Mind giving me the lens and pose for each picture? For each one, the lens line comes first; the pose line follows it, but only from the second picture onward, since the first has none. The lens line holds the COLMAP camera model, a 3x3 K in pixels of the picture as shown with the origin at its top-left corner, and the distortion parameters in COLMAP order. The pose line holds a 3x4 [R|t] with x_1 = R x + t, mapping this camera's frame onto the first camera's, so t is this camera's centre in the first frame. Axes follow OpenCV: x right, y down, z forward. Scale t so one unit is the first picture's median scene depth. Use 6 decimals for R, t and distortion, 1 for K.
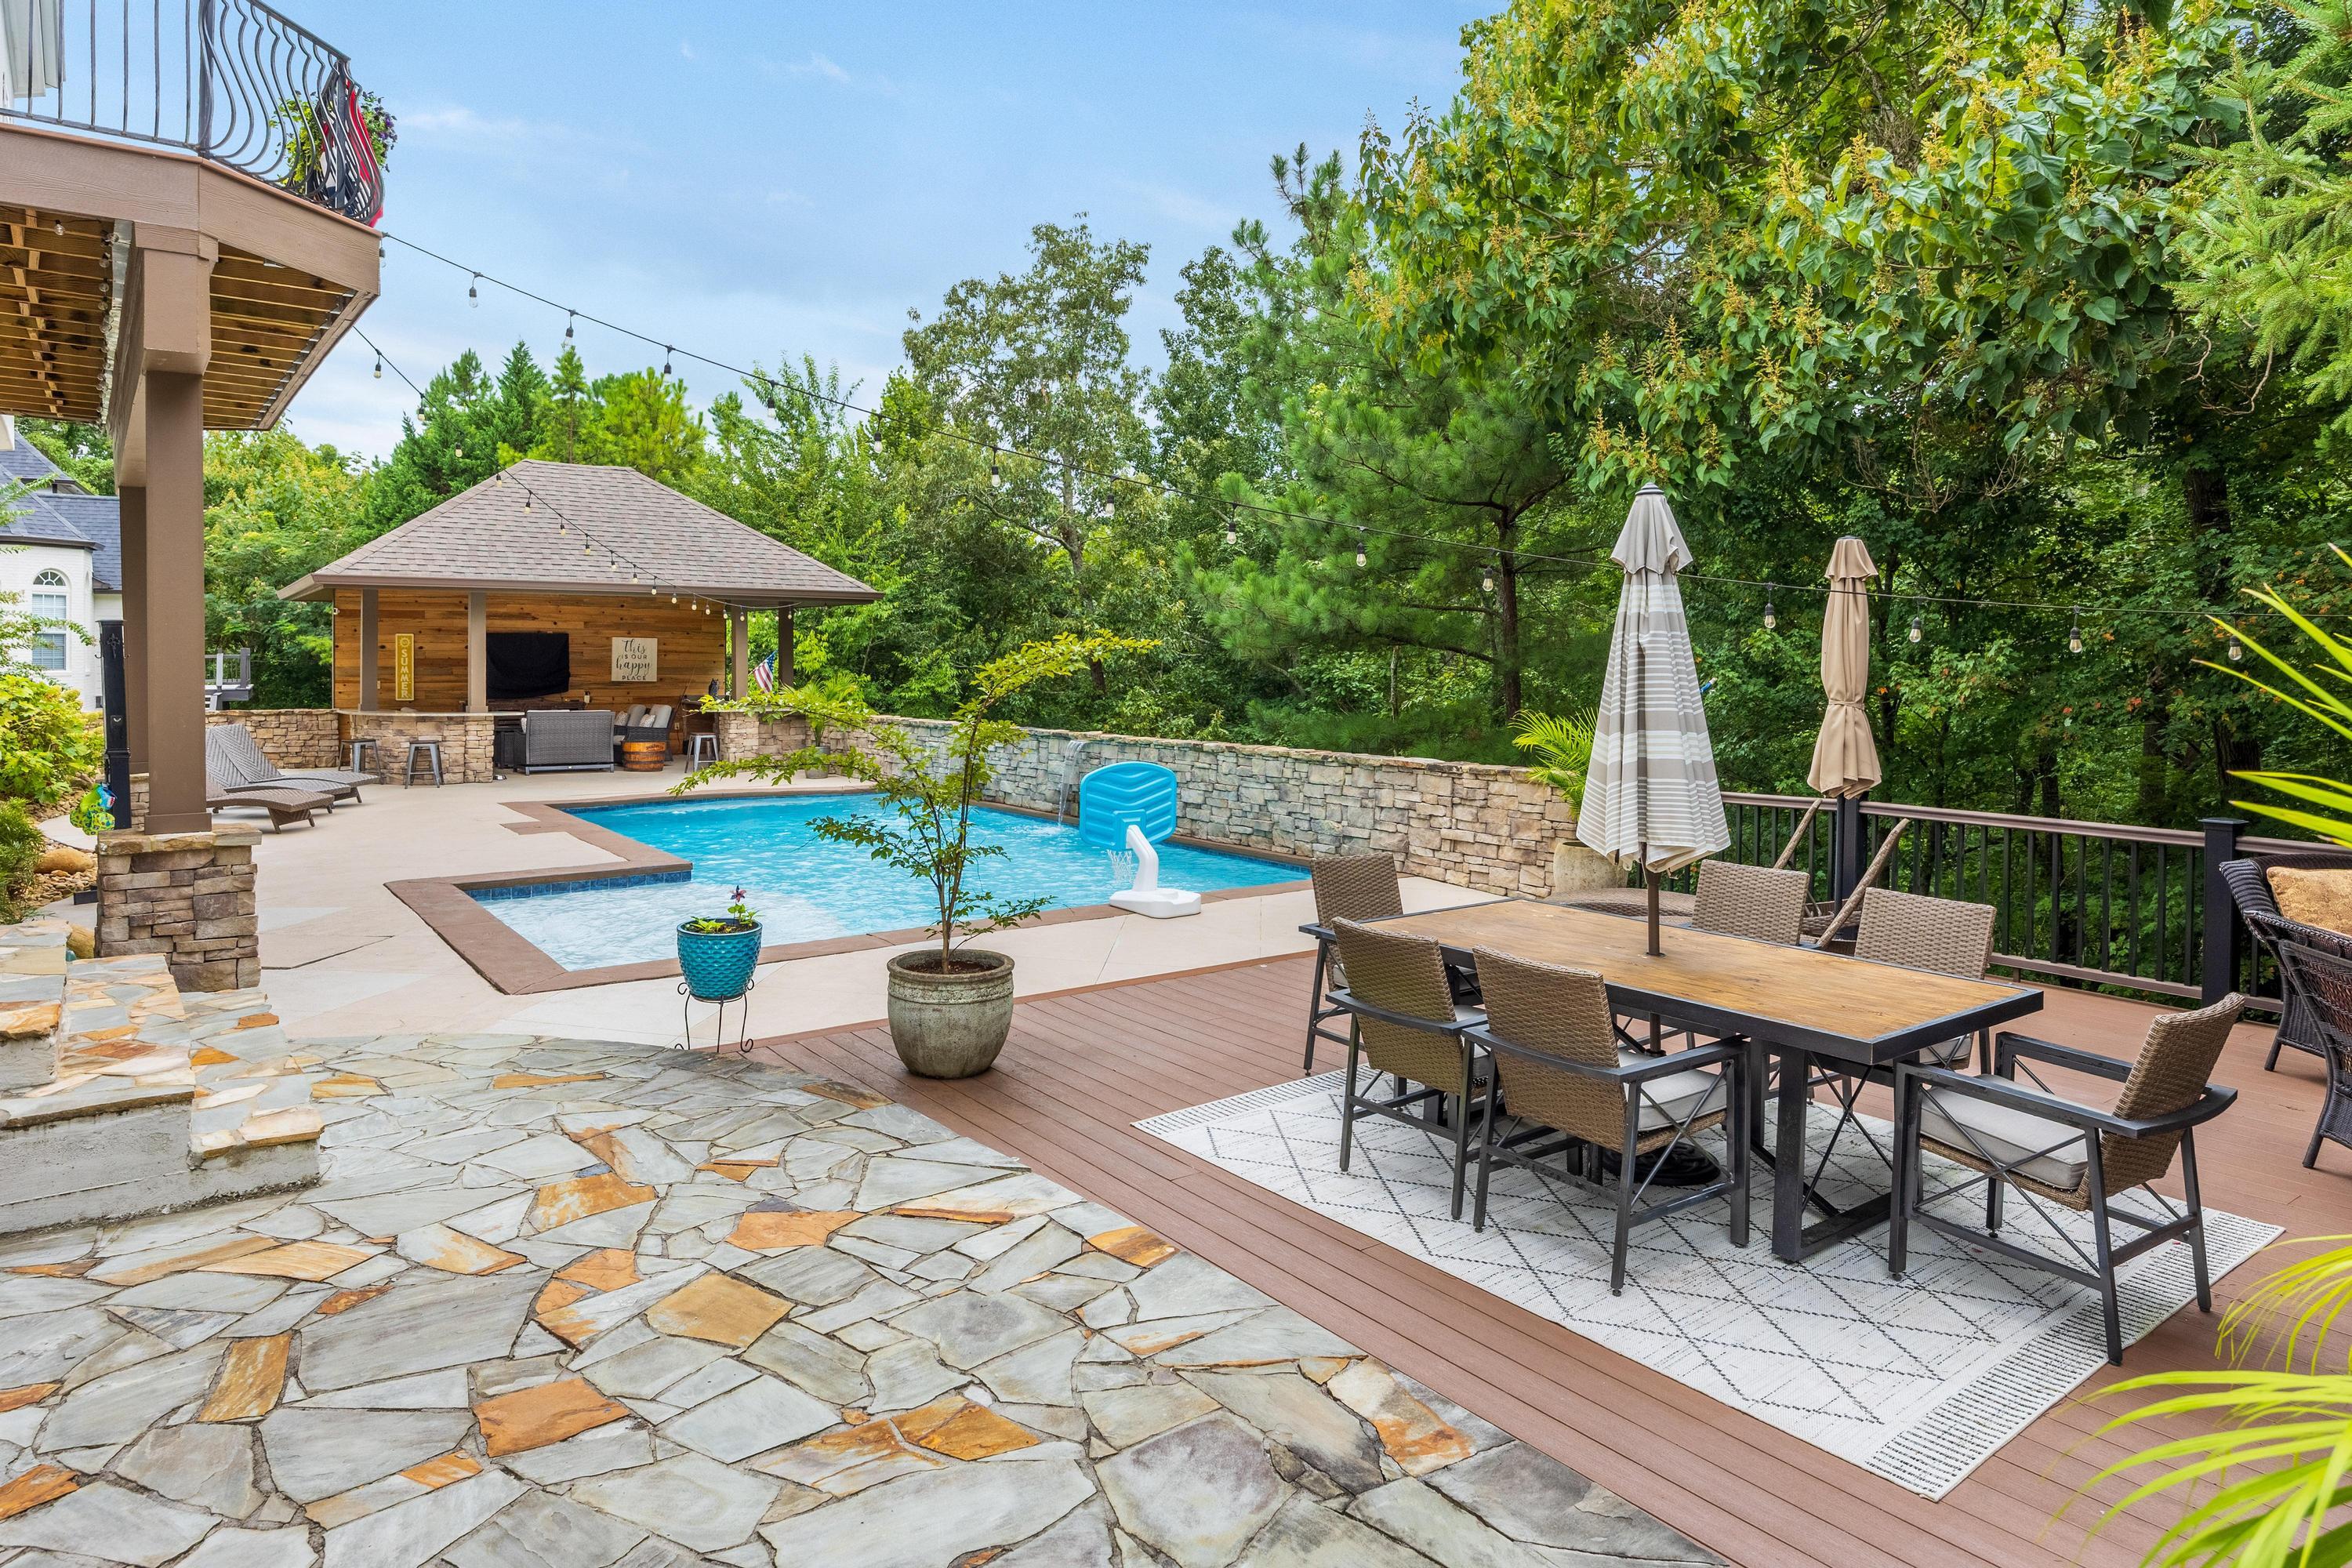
lens RADIAL K [[1403.6, 0, 1171.7], [0, 1403.6, 669.1], [0, 0, 1]] dist [-0.004074, 0.000806]
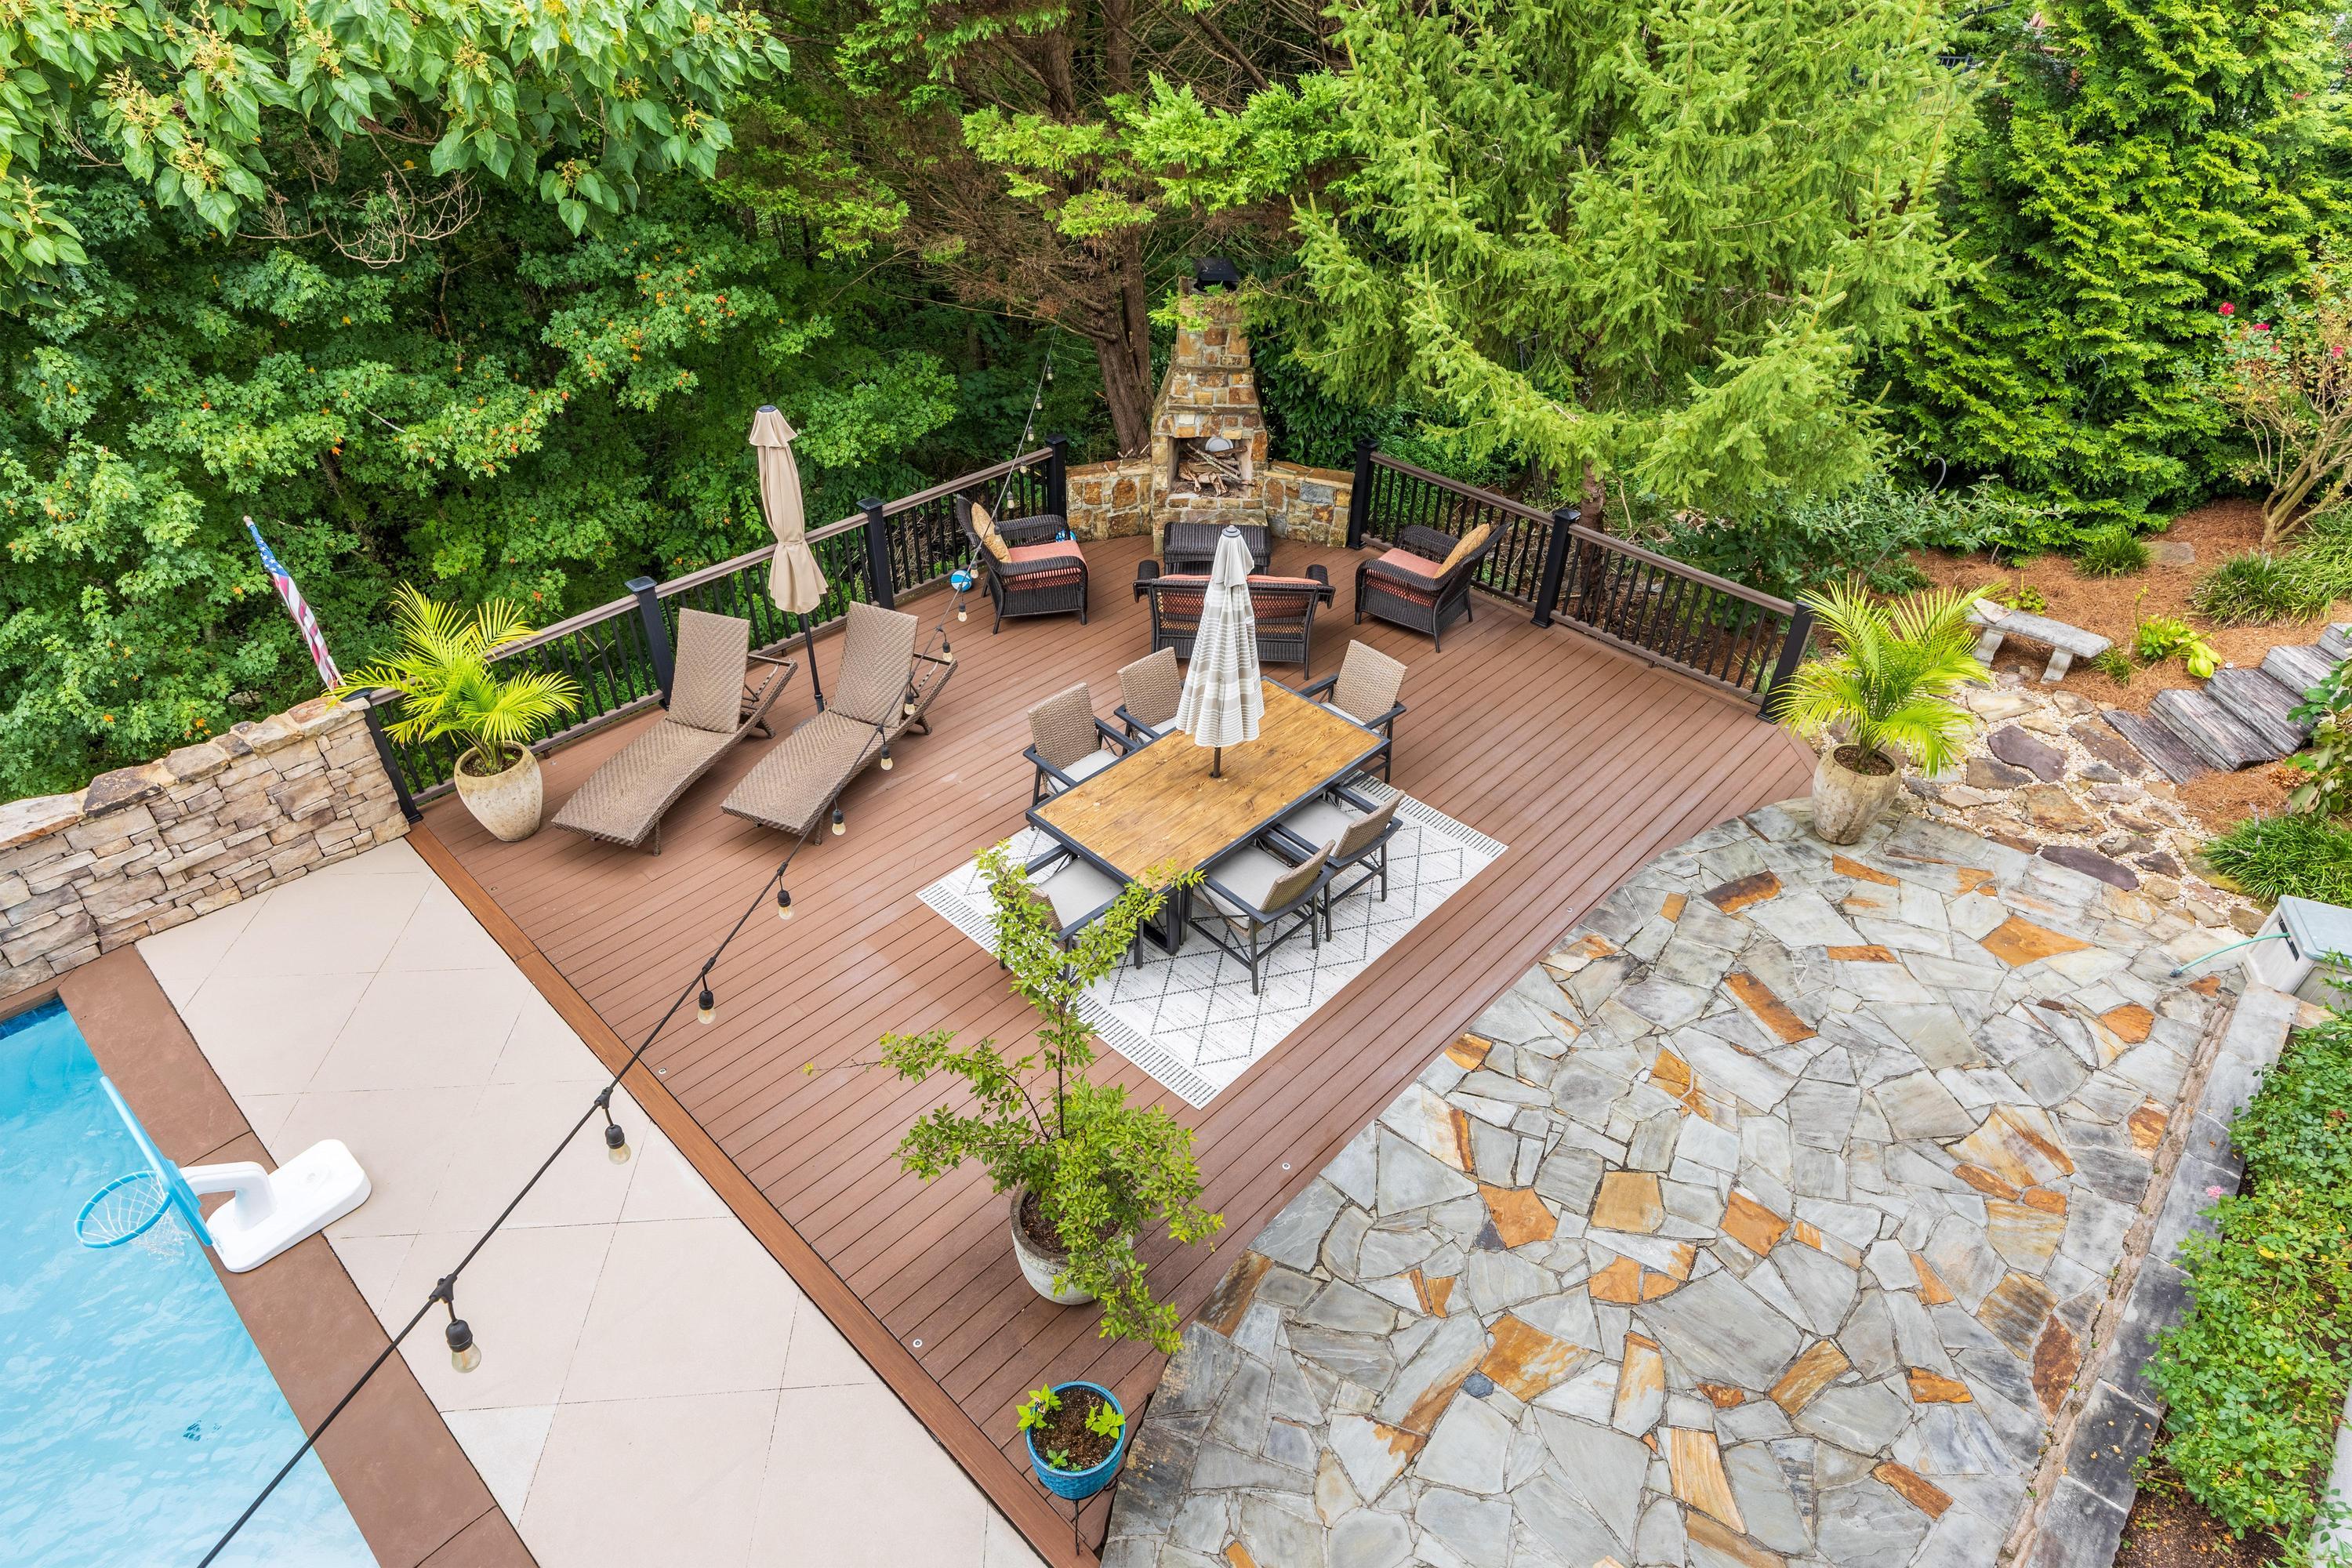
lens RADIAL K [[1340.4, 0, 1176.0], [0, 1340.4, 784.0], [0, 0, 1]] dist [-0.003535, -0.000239]
pose [[-0.174228, -0.586484, 0.791000, -0.398724], [-0.009771, 0.804276, 0.594176, -0.320185], [-0.984657, 0.095793, -0.145858, 0.551483]]
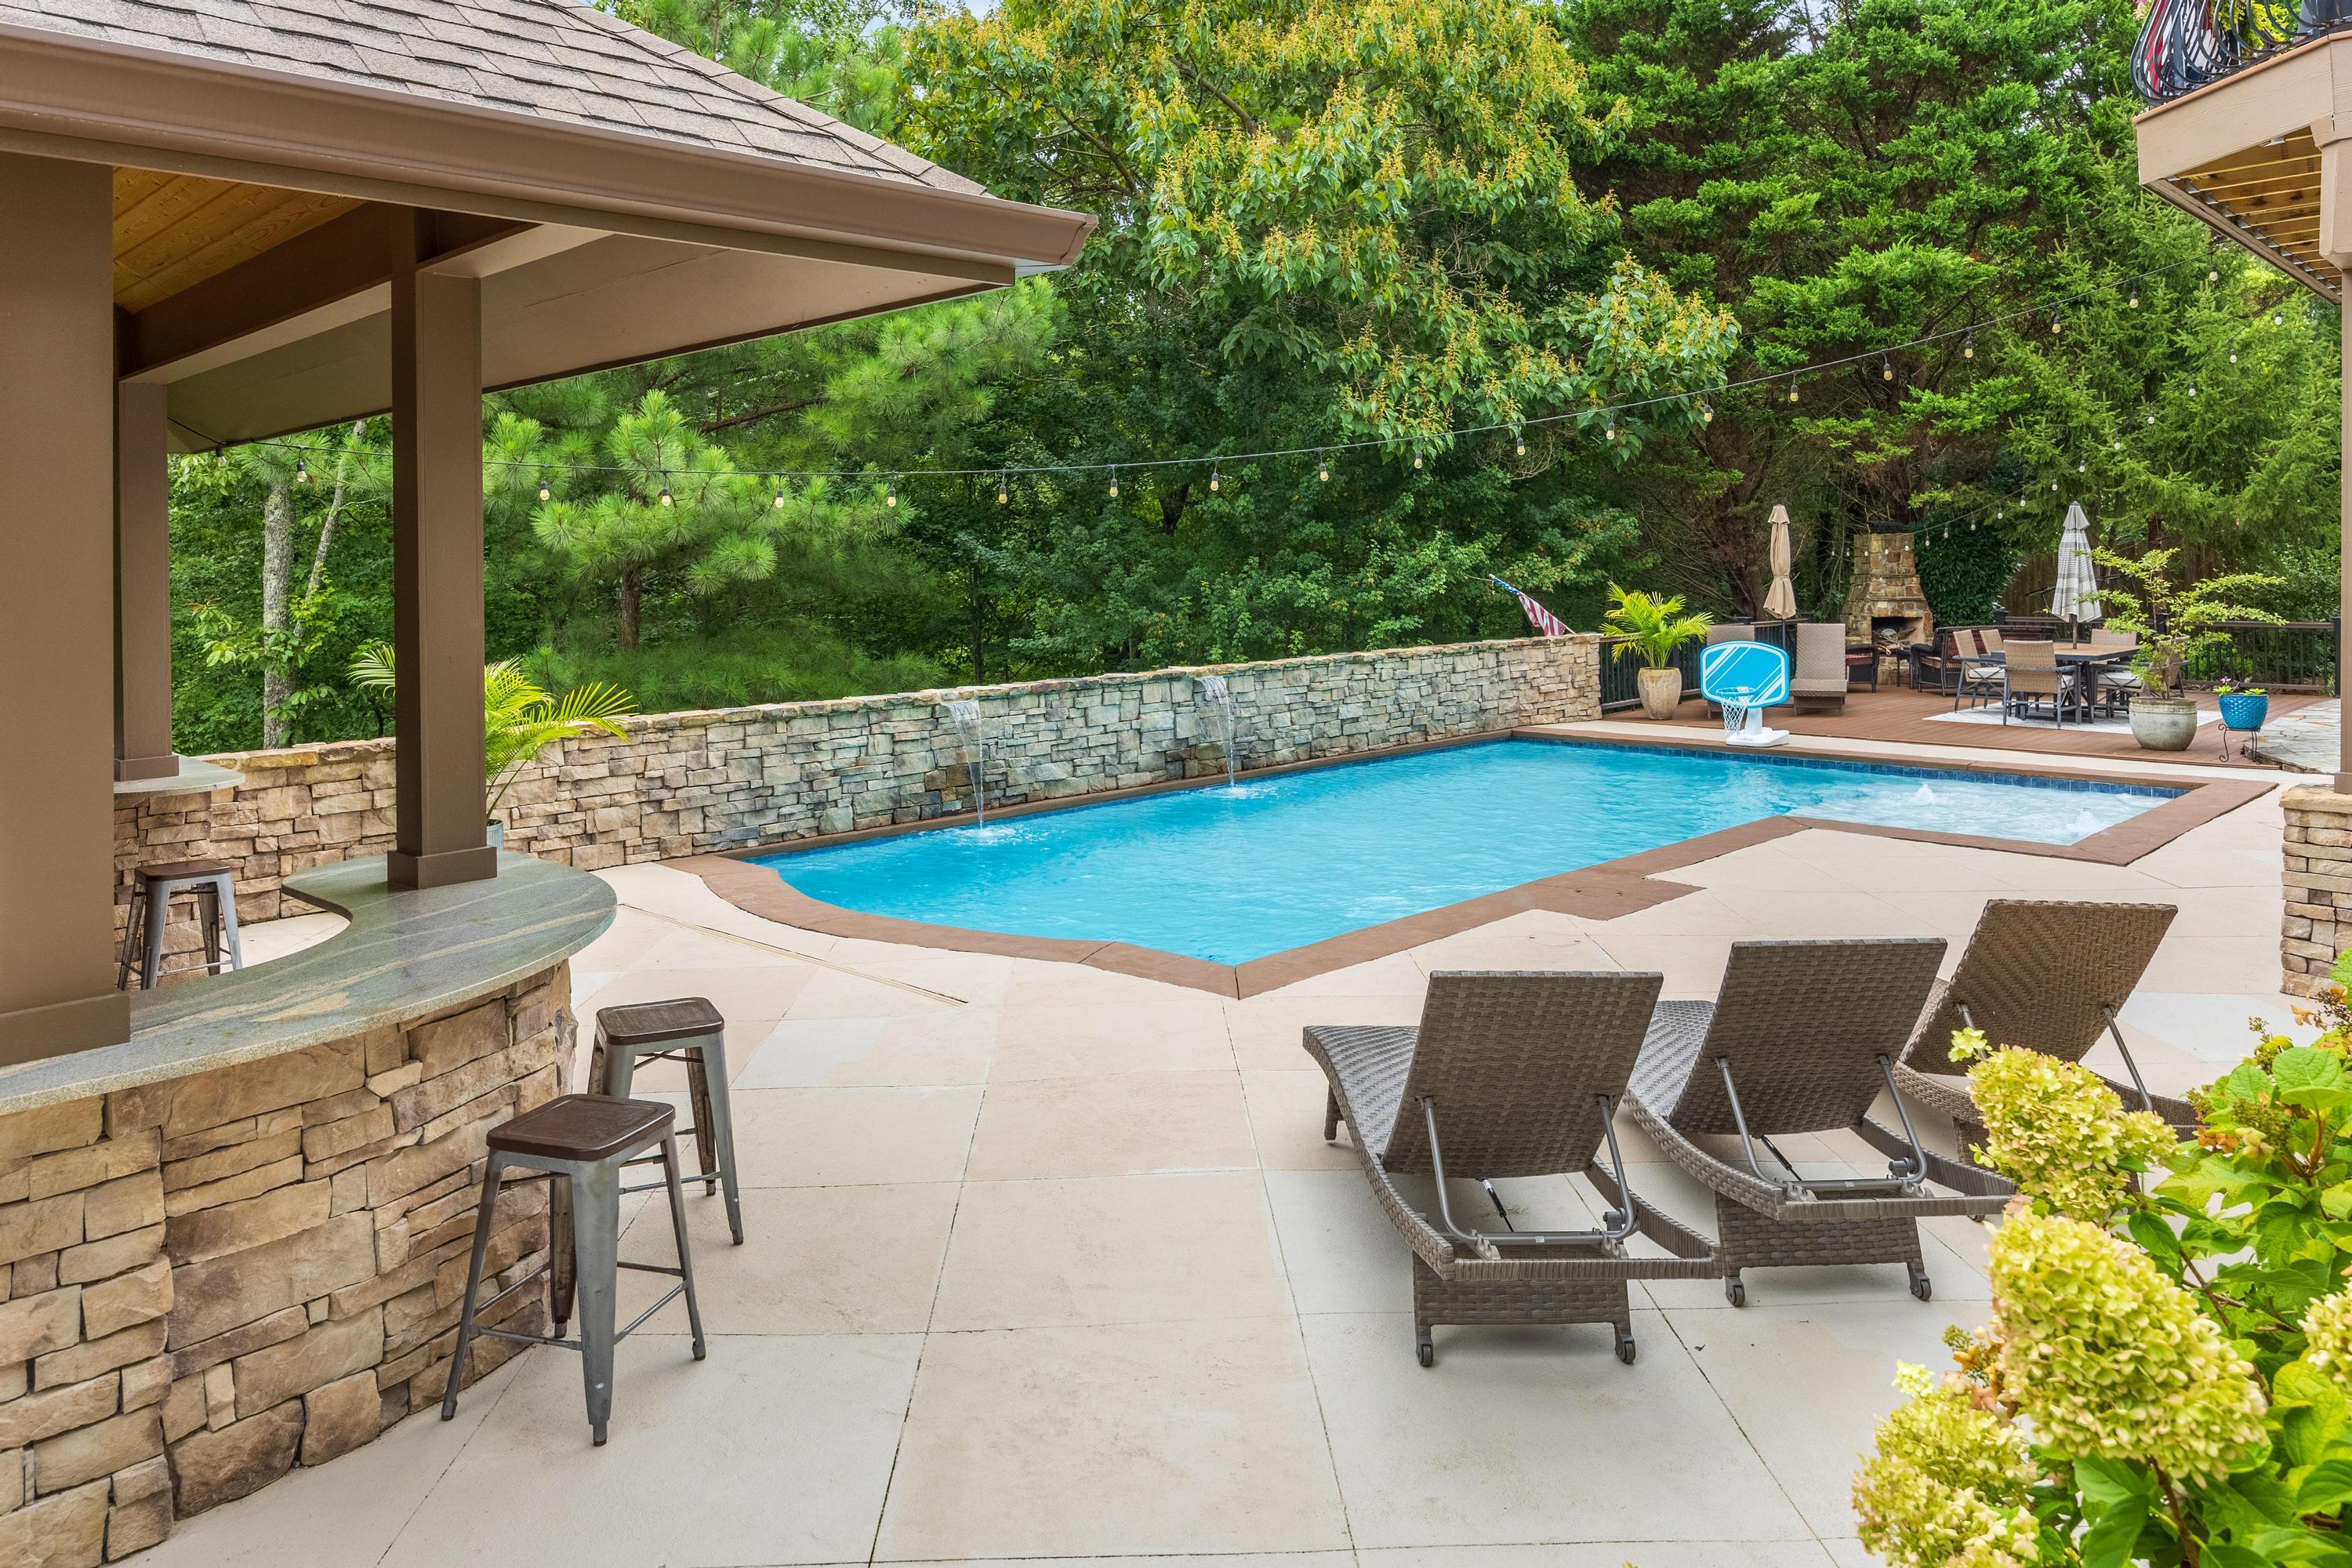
lens RADIAL K [[1597.9, 0, 1226.0], [0, 1597.9, 536.4], [0, 0, 1]] dist [0.002360, -0.001720]
pose [[-0.162306, 0.007679, 0.986711, -1.251686], [0.021314, 0.999764, -0.004275, -0.031832], [-0.986510, 0.020337, -0.162432, 1.488446]]
